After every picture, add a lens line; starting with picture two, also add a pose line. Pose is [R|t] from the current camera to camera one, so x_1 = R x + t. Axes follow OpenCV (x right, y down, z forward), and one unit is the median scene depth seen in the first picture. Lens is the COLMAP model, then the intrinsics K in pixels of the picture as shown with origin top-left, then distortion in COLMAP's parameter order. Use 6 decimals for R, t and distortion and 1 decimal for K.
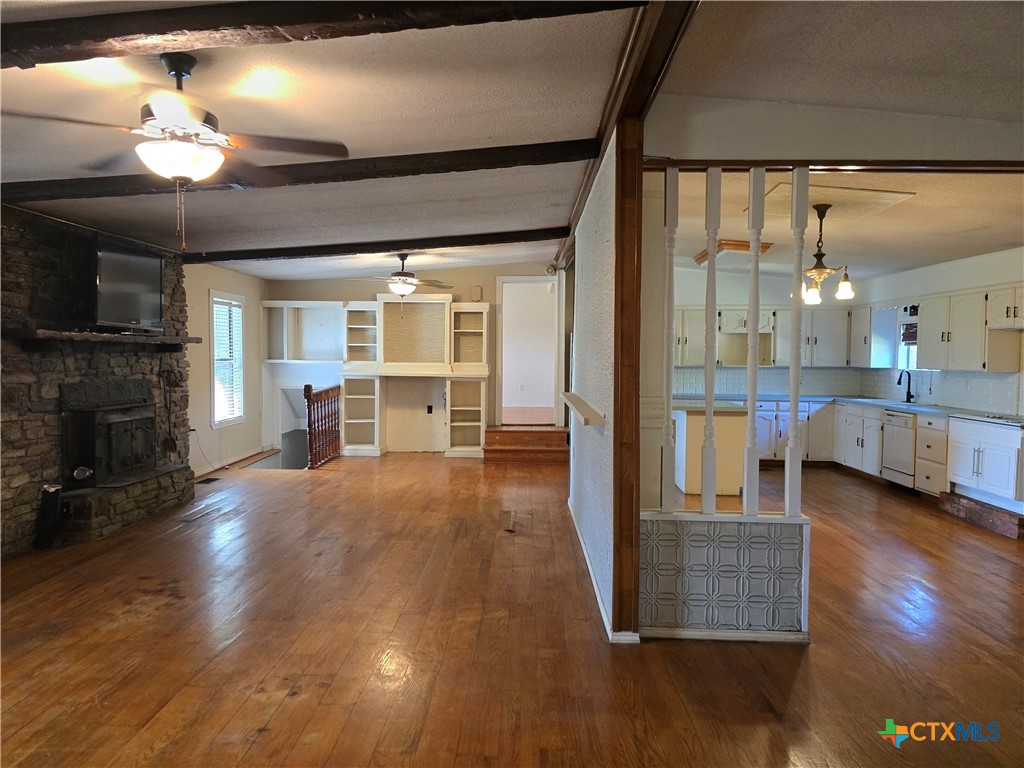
lens RADIAL K [[702.4, 0, 512.0], [0, 702.4, 384.0], [0, 0, 1]] dist [0.070434, -0.074051]
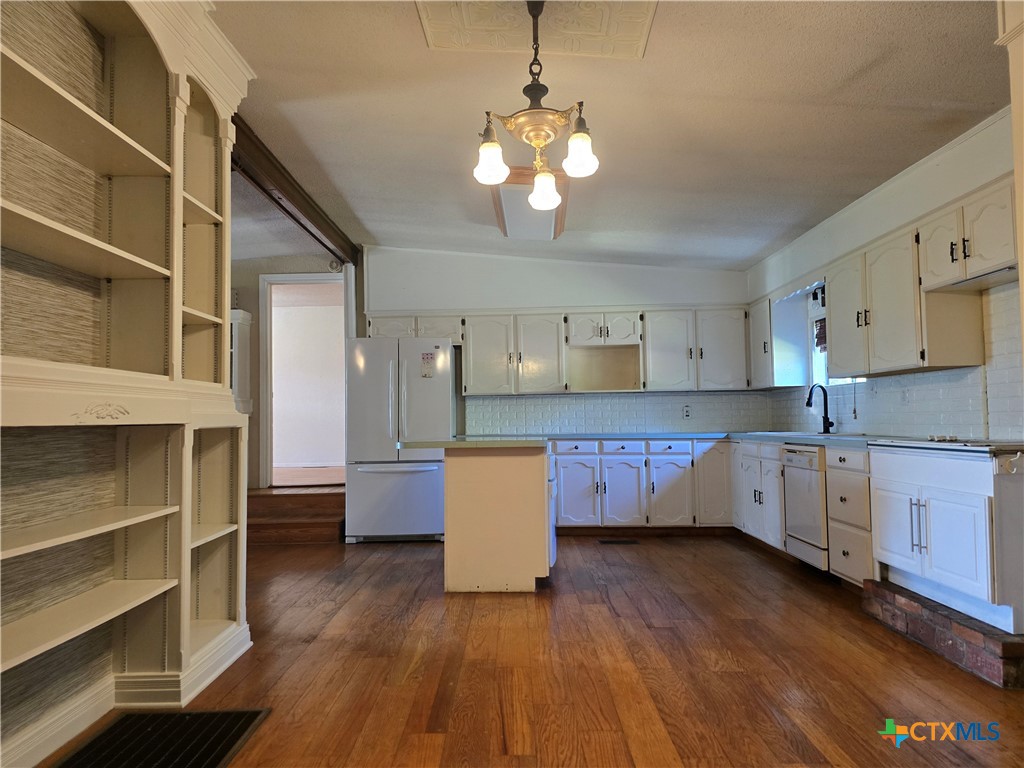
lens RADIAL K [[702.4, 0, 512.0], [0, 702.4, 384.0], [0, 0, 1]] dist [0.070434, -0.074051]
pose [[0.999598, -0.022351, 0.017458, 0.298071], [0.023931, 0.995070, -0.096243, 0.042221], [-0.015220, 0.096622, 0.995205, 0.405659]]
